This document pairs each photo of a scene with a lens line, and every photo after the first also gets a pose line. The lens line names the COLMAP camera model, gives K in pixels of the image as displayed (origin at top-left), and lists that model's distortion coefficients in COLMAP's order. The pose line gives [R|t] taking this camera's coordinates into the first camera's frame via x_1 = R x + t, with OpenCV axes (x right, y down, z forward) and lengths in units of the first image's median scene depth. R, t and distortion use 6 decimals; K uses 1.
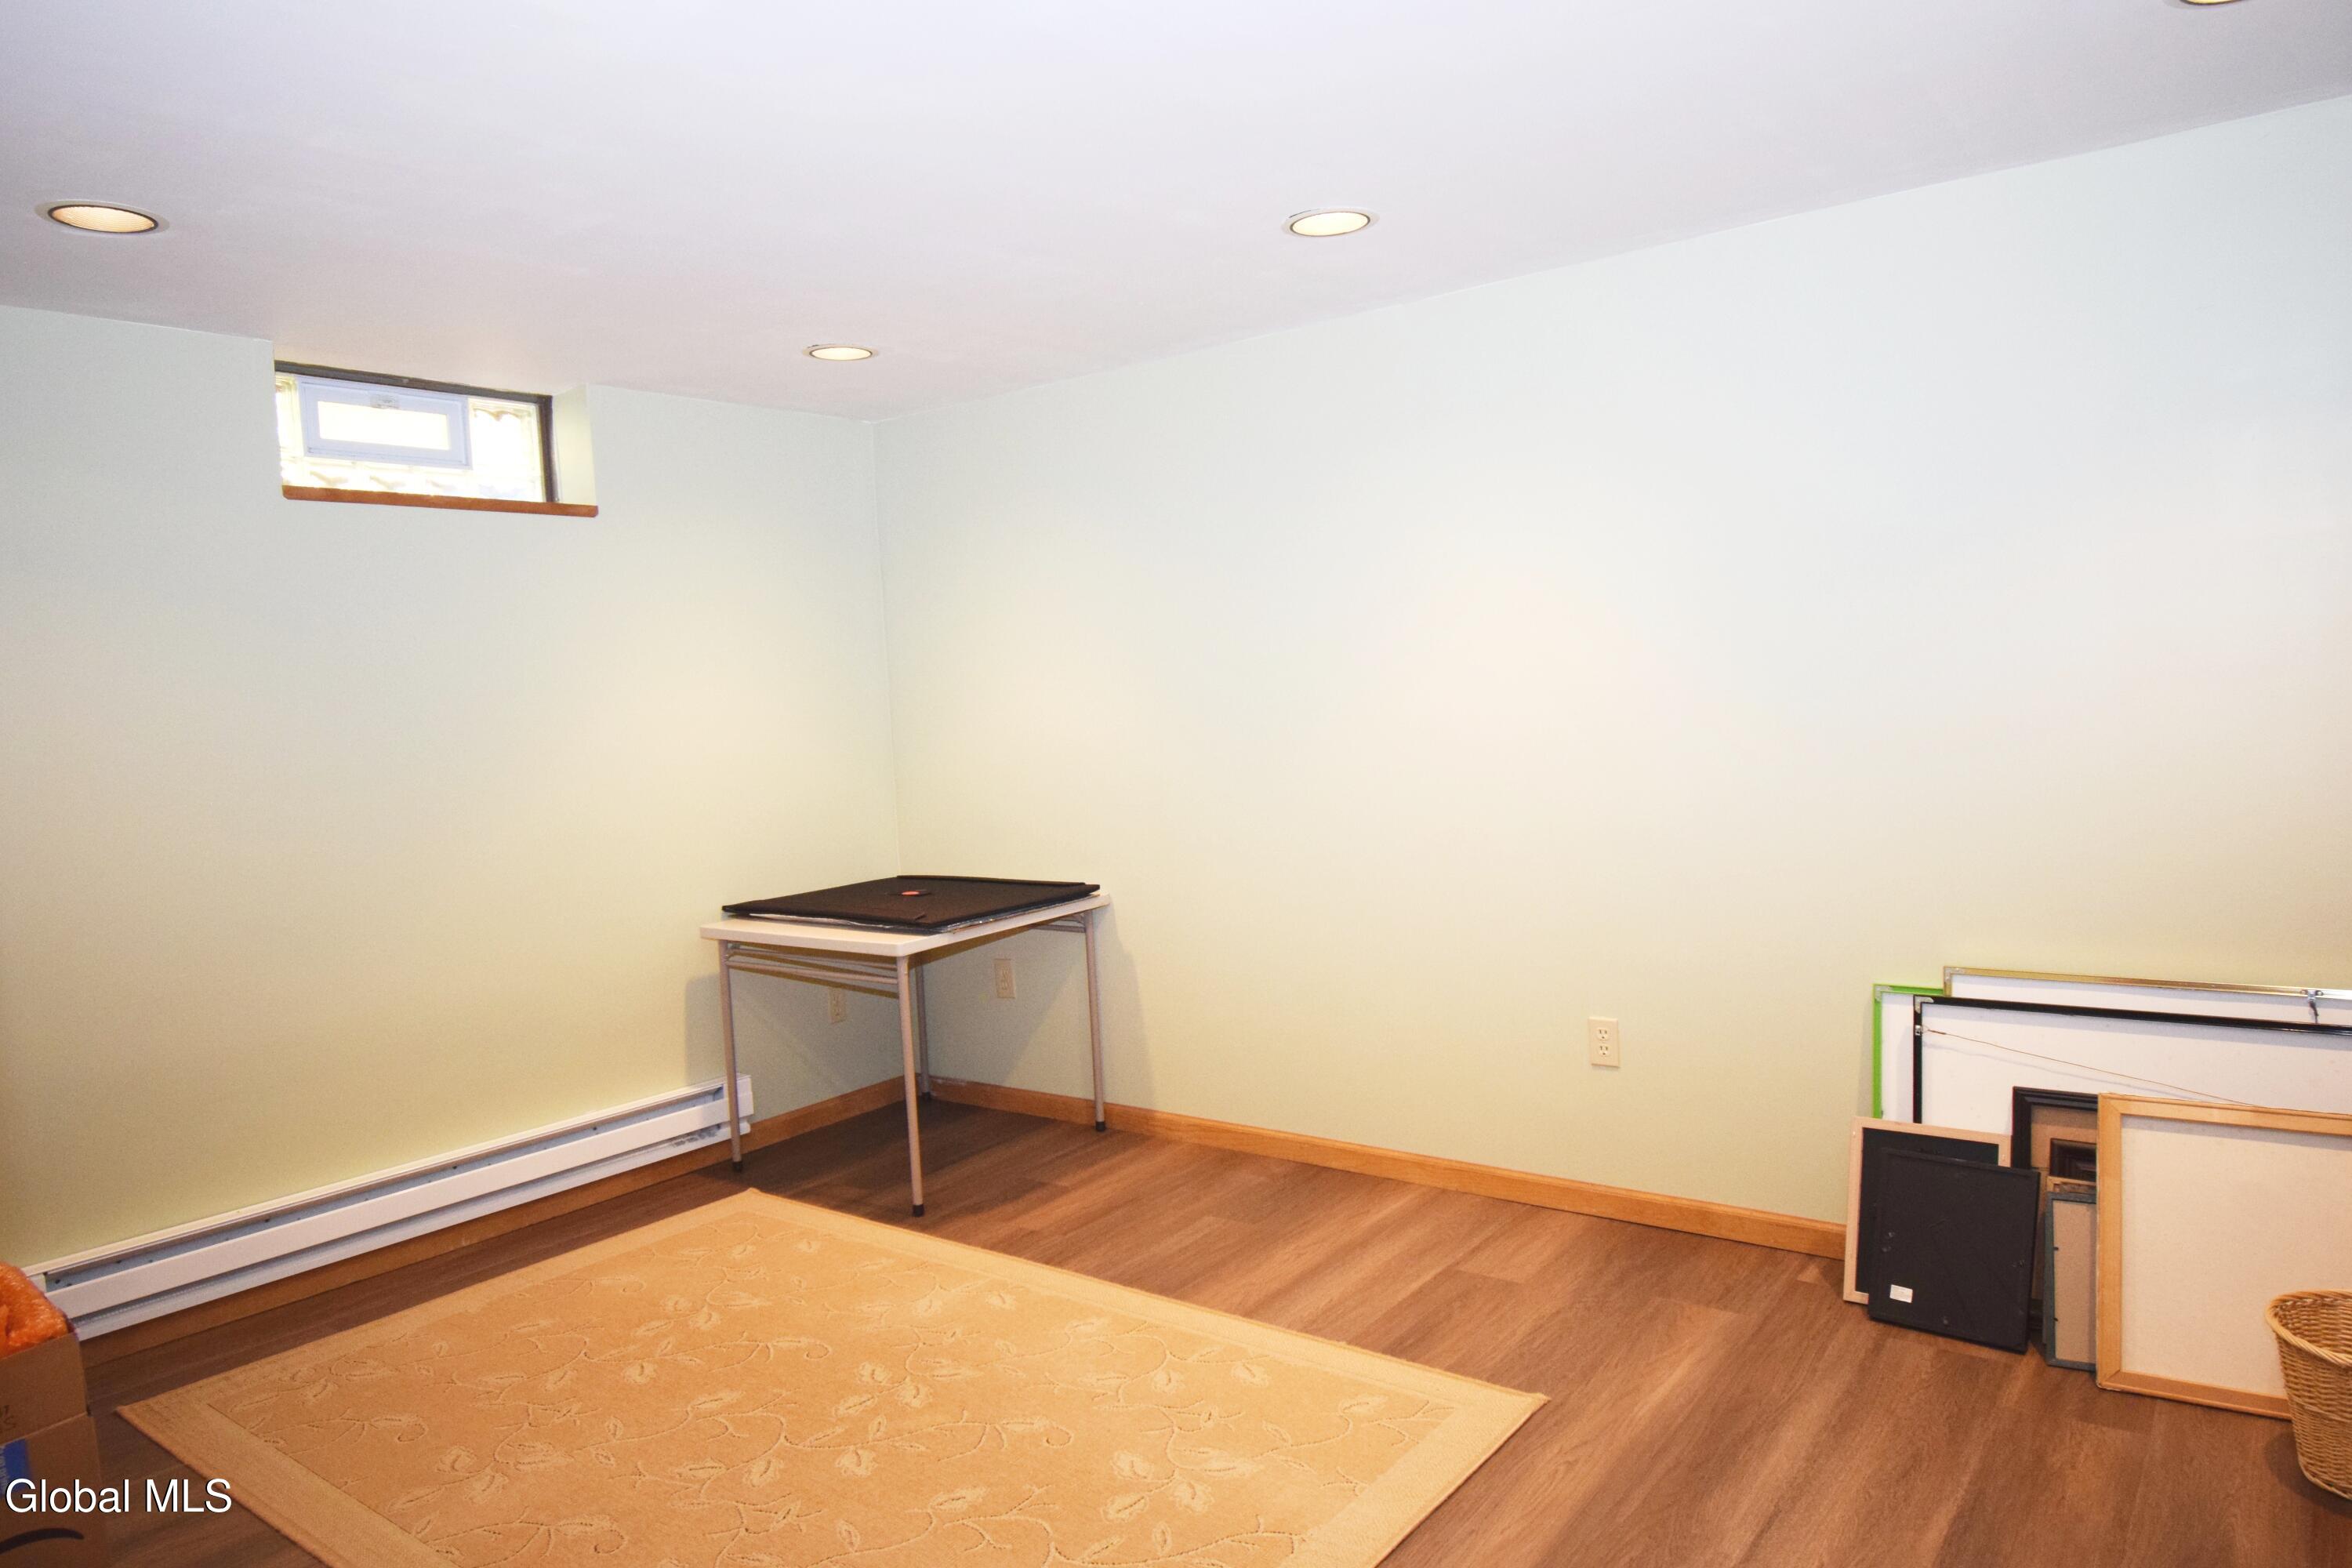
lens RADIAL K [[1524.2, 0, 1192.7], [0, 1524.2, 786.0], [0, 0, 1]] dist [-0.001116, 0.000326]
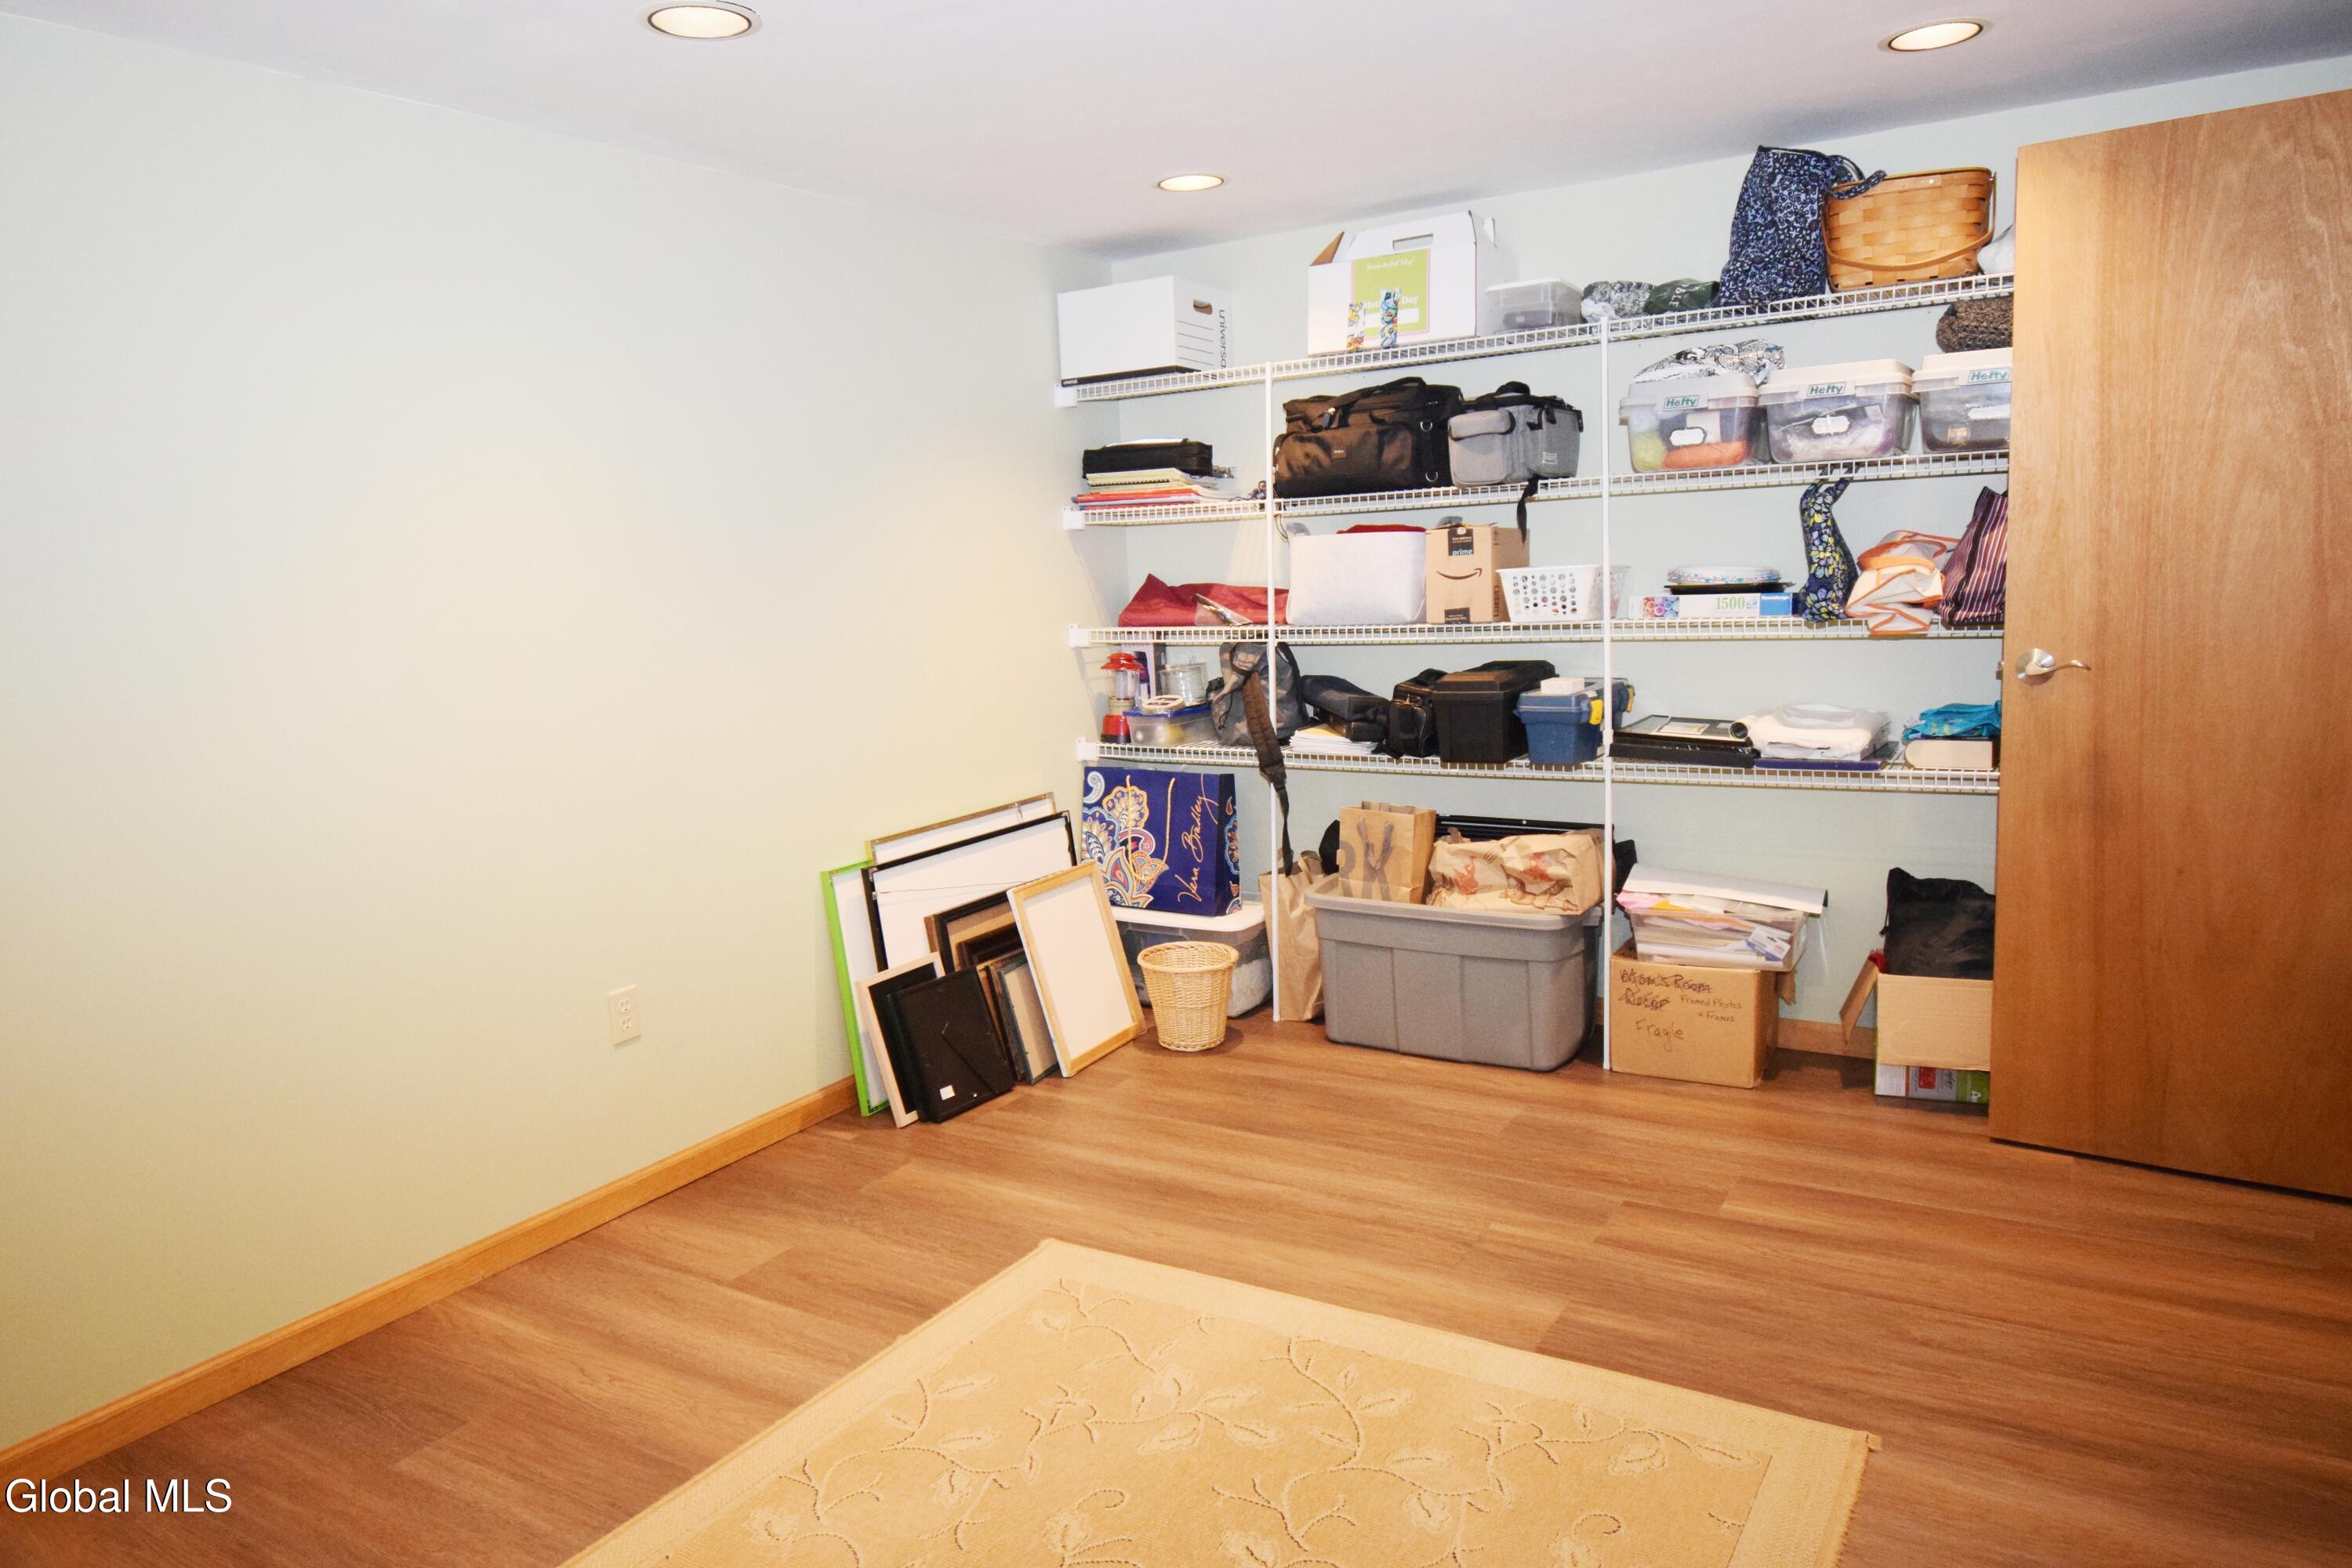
lens RADIAL K [[1524.2, 0, 1192.7], [0, 1524.2, 786.0], [0, 0, 1]] dist [-0.001116, 0.000326]
pose [[-0.097994, -0.098731, 0.990277, -0.747927], [0.117158, 0.987003, 0.109998, -0.029348], [-0.988267, 0.126798, -0.085154, 0.844814]]
